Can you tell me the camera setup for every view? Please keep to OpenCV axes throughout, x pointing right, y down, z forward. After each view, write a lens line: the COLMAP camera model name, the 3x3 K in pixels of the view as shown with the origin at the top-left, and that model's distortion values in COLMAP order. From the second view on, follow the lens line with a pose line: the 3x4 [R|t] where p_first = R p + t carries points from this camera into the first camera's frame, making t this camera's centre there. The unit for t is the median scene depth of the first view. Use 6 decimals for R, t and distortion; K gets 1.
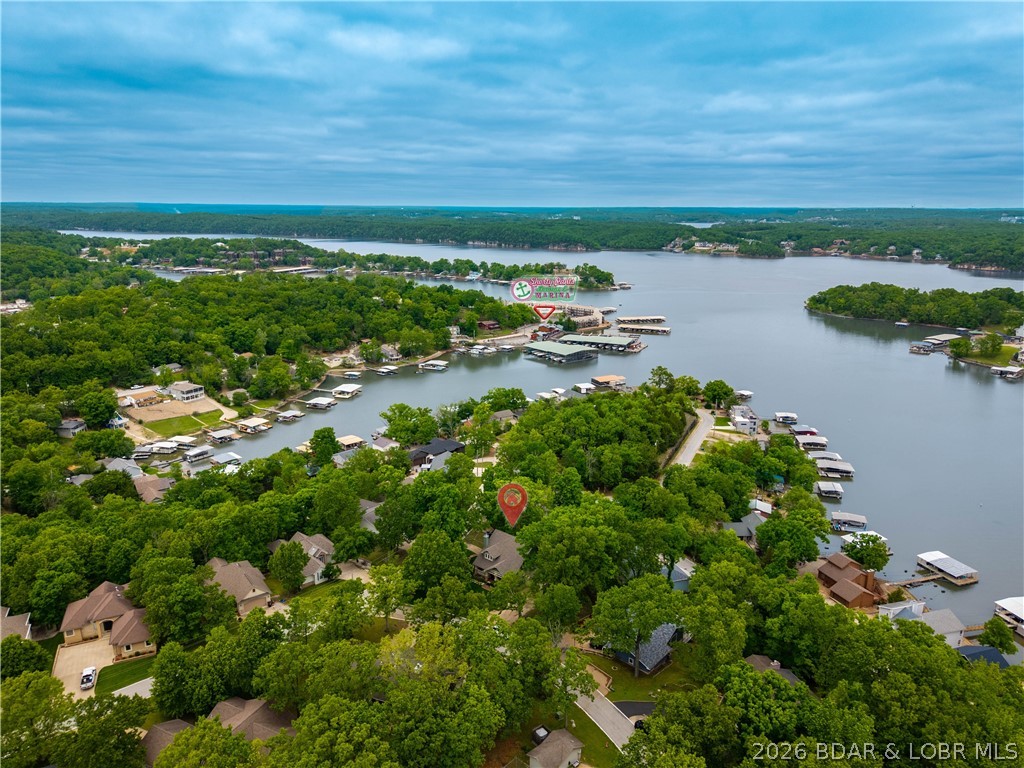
lens RADIAL K [[689.2, 0, 511.7], [0, 689.2, 385.2], [0, 0, 1]] dist [0.020267, -0.018034]
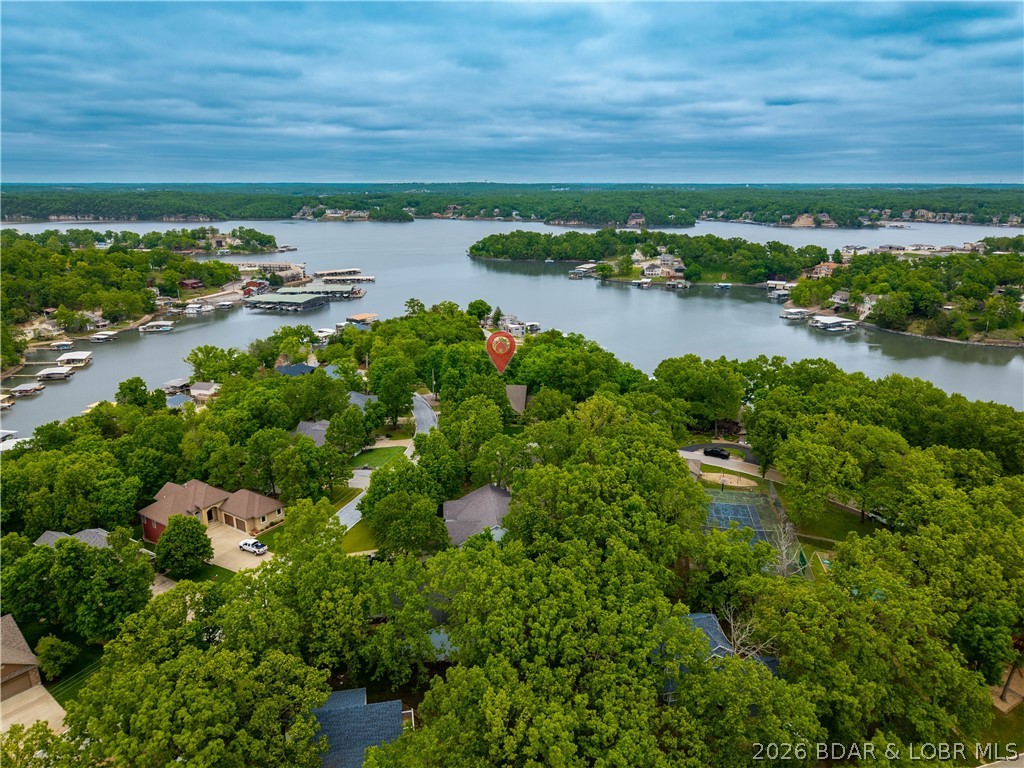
lens RADIAL K [[689.2, 0, 511.5], [0, 689.2, 382.4], [0, 0, 1]] dist [0.020267, -0.018034]
pose [[0.847185, -0.150115, 0.509650, -0.174492], [0.135908, 0.988570, 0.065261, 0.042051], [-0.513621, 0.013977, 0.857903, -0.001863]]
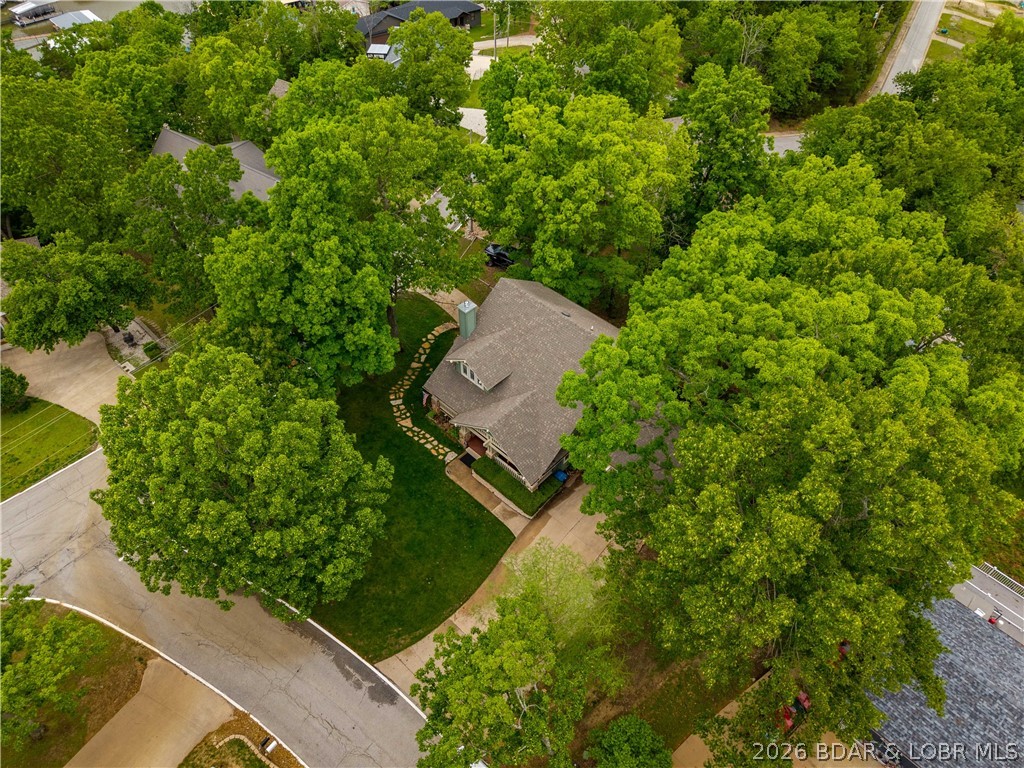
lens RADIAL K [[689.2, 0, 518.8], [0, 689.2, 377.5], [0, 0, 1]] dist [0.020267, -0.018034]
pose [[0.996695, 0.061092, -0.053548, 0.001054], [-0.024022, 0.851306, 0.524120, 0.026598], [0.077605, -0.521101, 0.849959, 0.222428]]
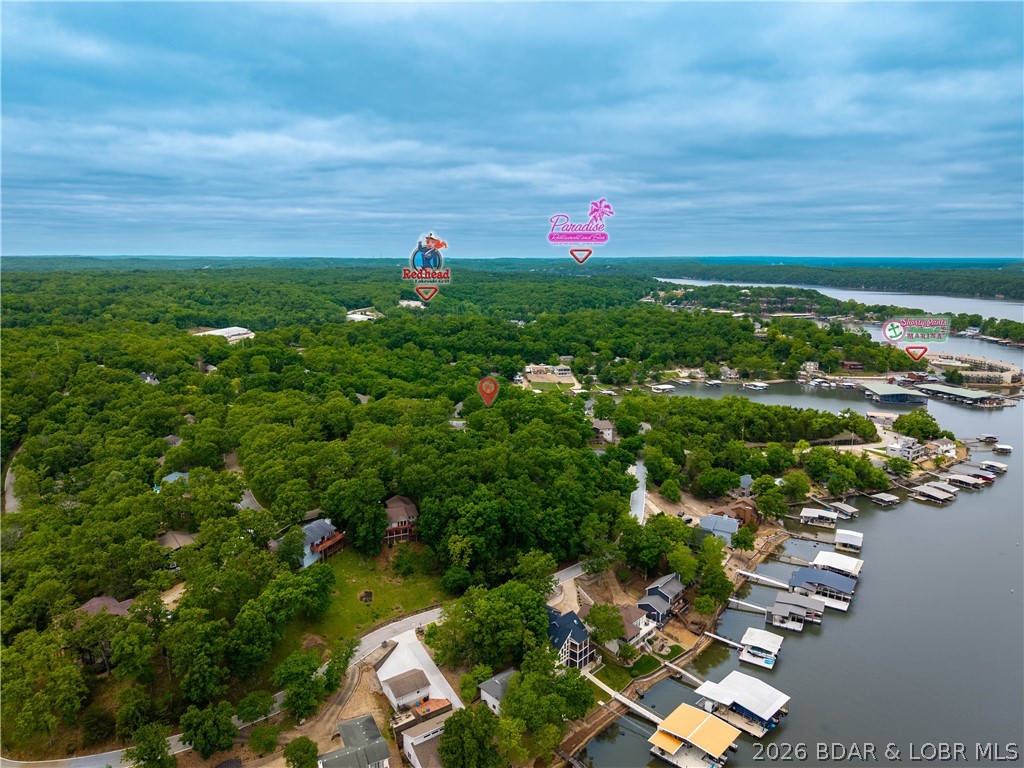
lens RADIAL K [[689.2, 0, 503.4], [0, 689.2, 387.6], [0, 0, 1]] dist [0.020267, -0.018034]
pose [[0.666580, 0.135795, -0.732960, 0.434570], [-0.186853, 0.982314, 0.012062, 0.038319], [0.721635, 0.128916, 0.680165, -0.130444]]
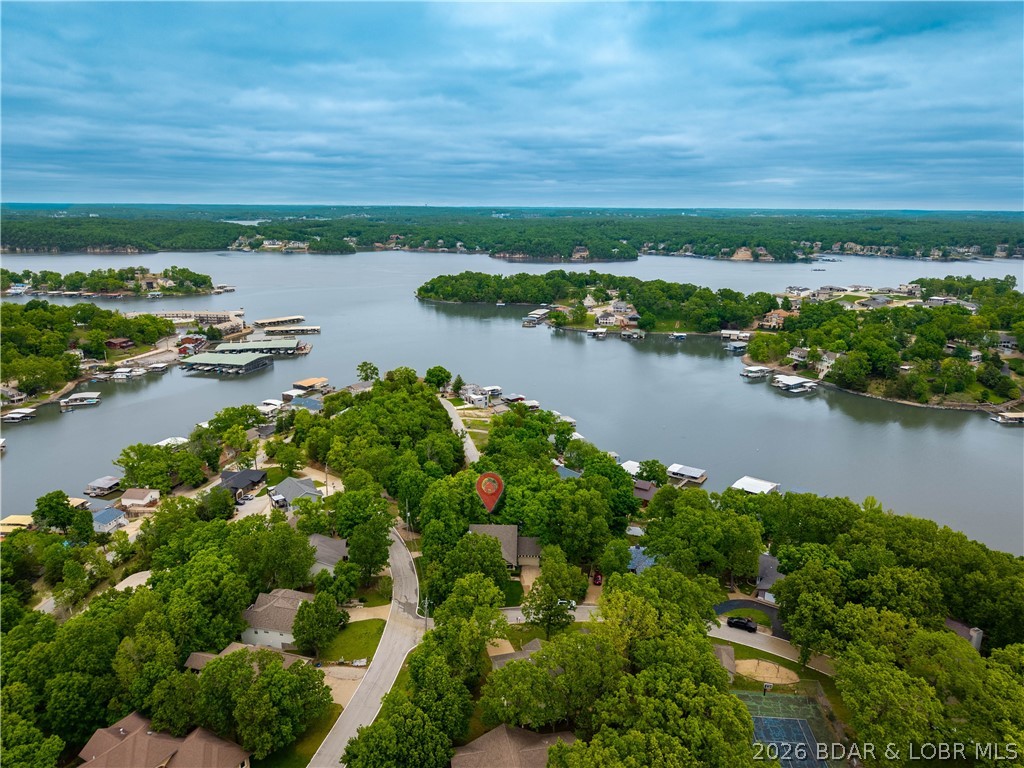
lens RADIAL K [[689.2, 0, 511.0], [0, 689.2, 379.7], [0, 0, 1]] dist [0.020267, -0.018034]
pose [[0.799203, -0.145097, 0.583284, -0.164990], [0.147170, 0.988125, 0.044156, -0.011549], [-0.582765, 0.050552, 0.811067, 0.038381]]
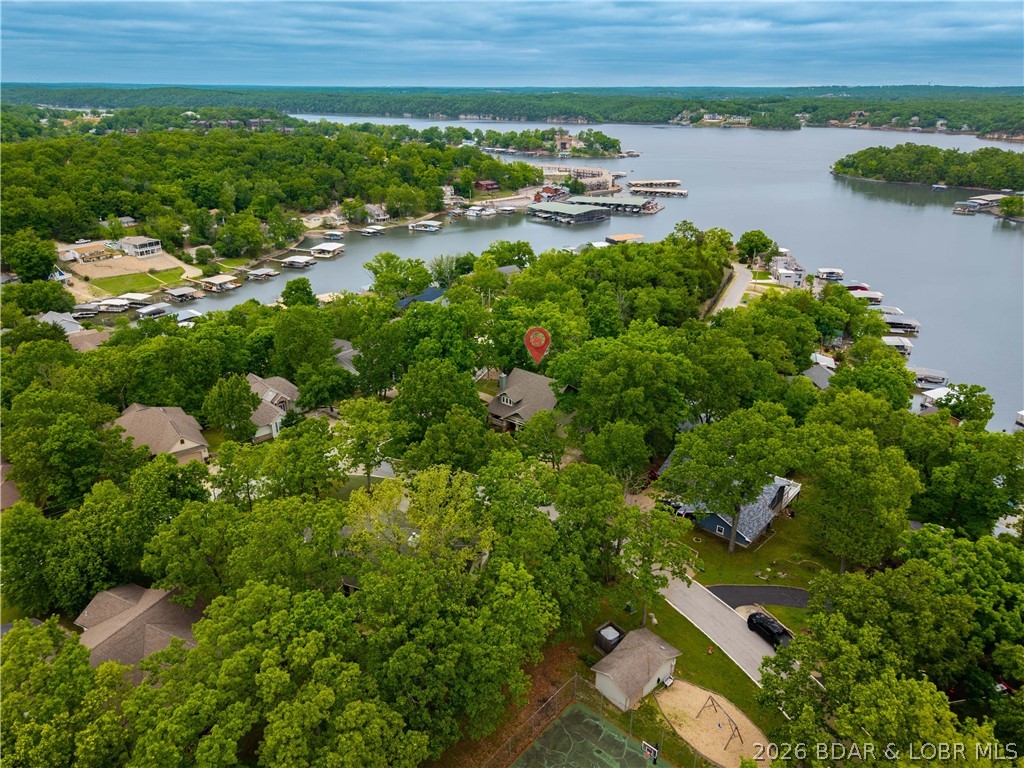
lens RADIAL K [[689.2, 0, 512.7], [0, 689.2, 383.6], [0, 0, 1]] dist [0.020267, -0.018034]
pose [[0.999942, -0.005062, 0.009509, -0.010036], [0.003575, 0.988633, 0.150305, 0.035315], [-0.010162, -0.150262, 0.988594, 0.080386]]
